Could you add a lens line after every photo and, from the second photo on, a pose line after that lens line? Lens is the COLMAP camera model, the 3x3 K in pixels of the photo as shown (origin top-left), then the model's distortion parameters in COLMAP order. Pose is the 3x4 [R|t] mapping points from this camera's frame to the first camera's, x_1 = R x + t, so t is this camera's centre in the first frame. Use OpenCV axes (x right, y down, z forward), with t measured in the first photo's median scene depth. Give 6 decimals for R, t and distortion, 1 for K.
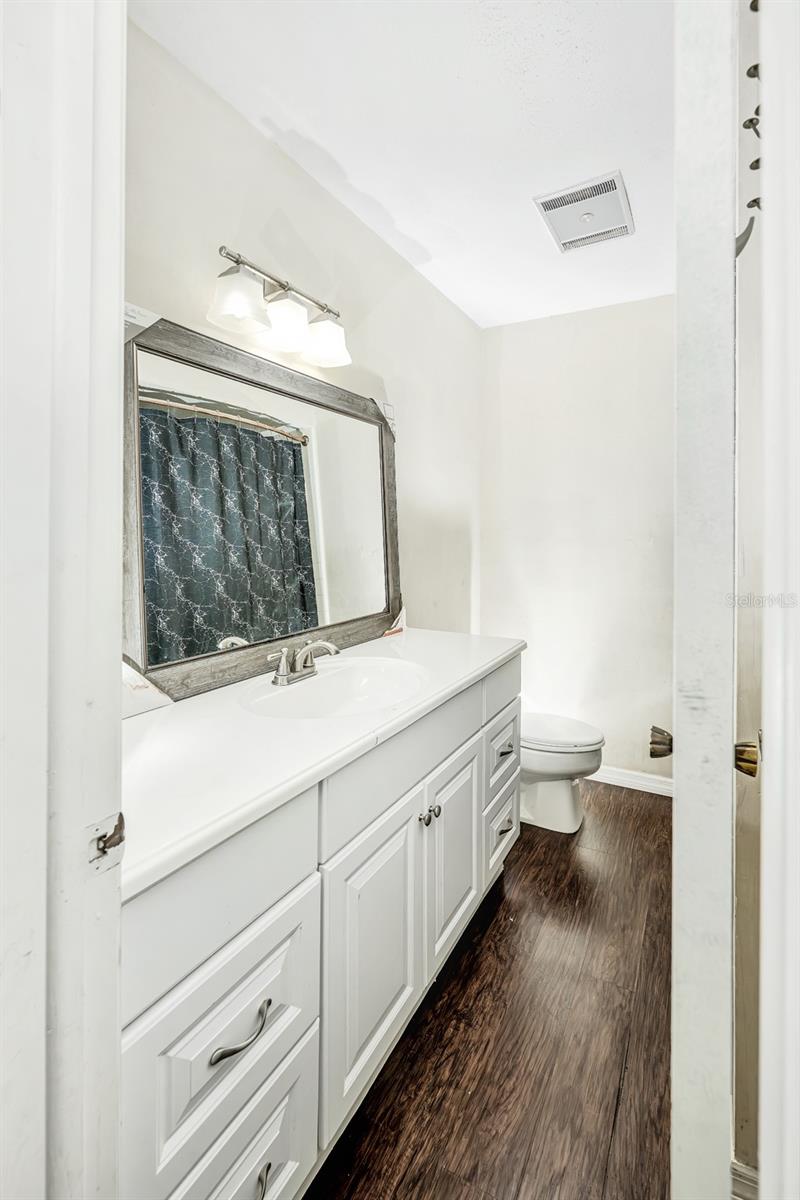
lens RADIAL K [[512.4, 0, 403.3], [0, 512.4, 536.6], [0, 0, 1]] dist [-0.000621, -0.000526]
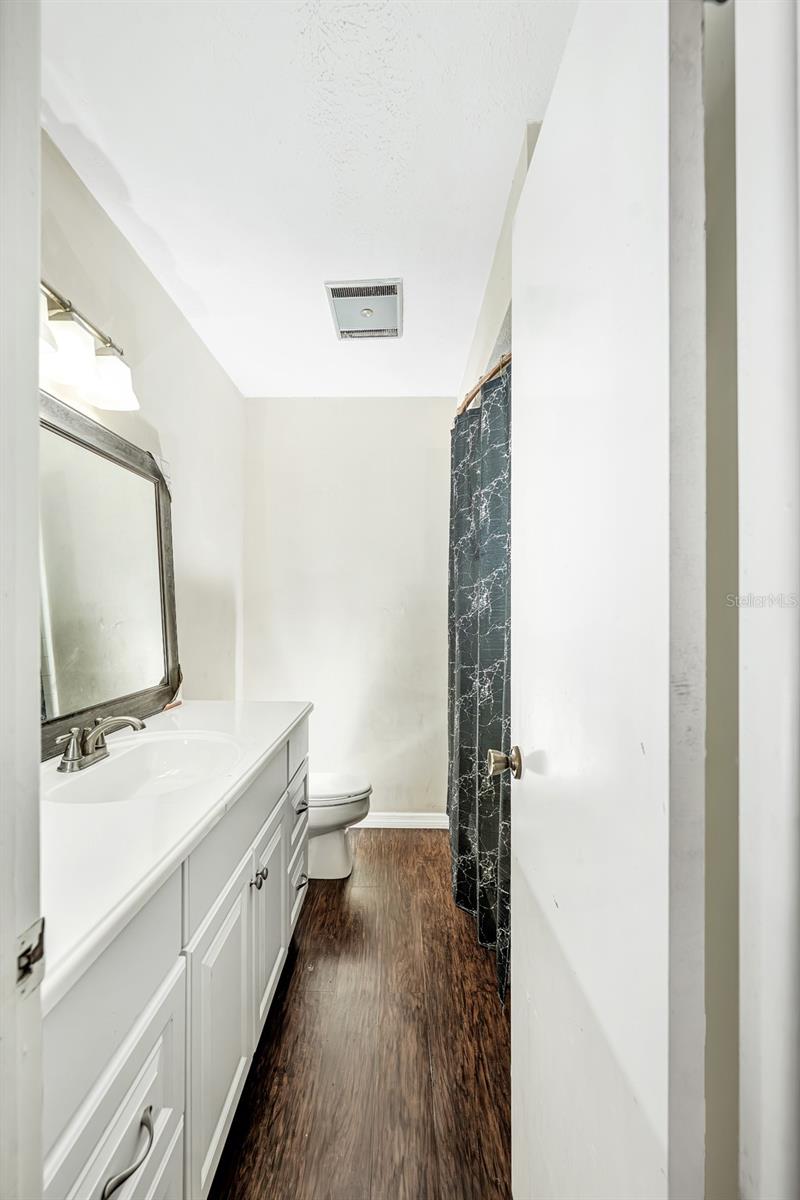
lens RADIAL K [[506.6, 0, 366.9], [0, 506.6, 613.4], [0, 0, 1]] dist [-0.001465, 0.000107]
pose [[0.901909, -0.002815, 0.431917, -0.134827], [0.000380, 0.999984, 0.005725, 0.017903], [-0.431926, -0.005000, 0.901895, 0.020661]]
